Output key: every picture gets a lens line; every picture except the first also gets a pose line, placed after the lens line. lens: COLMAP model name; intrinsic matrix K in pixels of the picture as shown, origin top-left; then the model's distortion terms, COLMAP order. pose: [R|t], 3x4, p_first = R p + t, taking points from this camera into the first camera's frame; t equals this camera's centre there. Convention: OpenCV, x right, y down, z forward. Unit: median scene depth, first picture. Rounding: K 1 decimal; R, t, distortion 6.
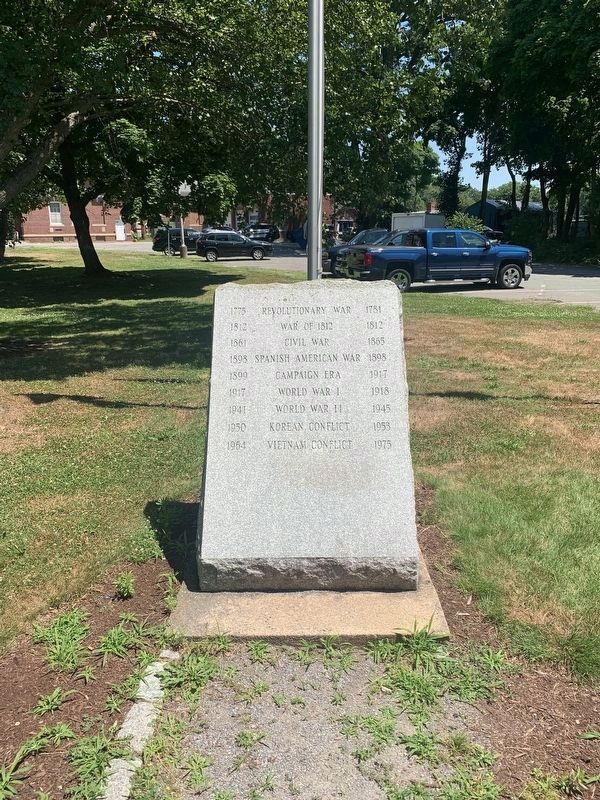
lens RADIAL K [[608.6, 0, 301.9], [0, 608.6, 399.1], [0, 0, 1]] dist [0.013096, 0.002877]
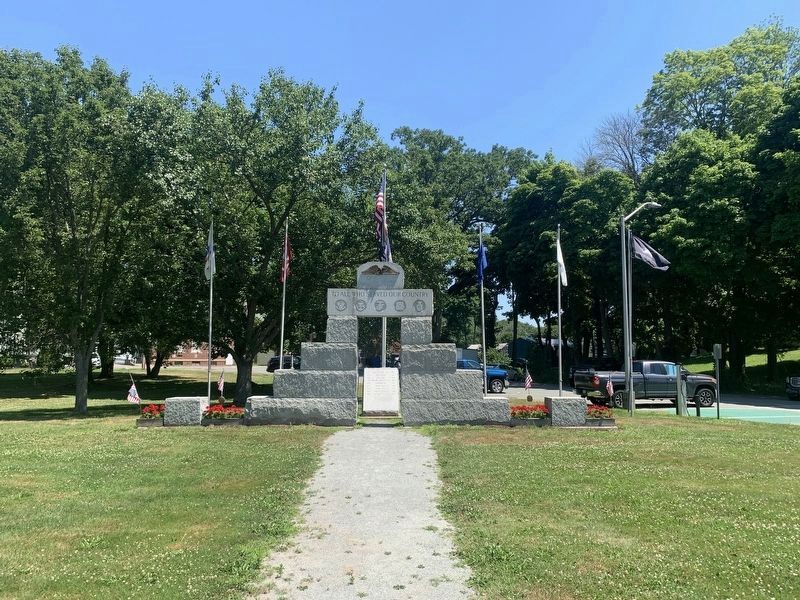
lens RADIAL K [[608.6, 0, 400.6], [0, 608.6, 299.8], [0, 0, 1]] dist [0.013096, 0.002877]
pose [[0.998922, 0.019999, 0.041902, -0.007047], [-0.003569, 0.932882, -0.360165, 0.143984], [-0.046293, 0.359627, 0.931947, -0.511605]]
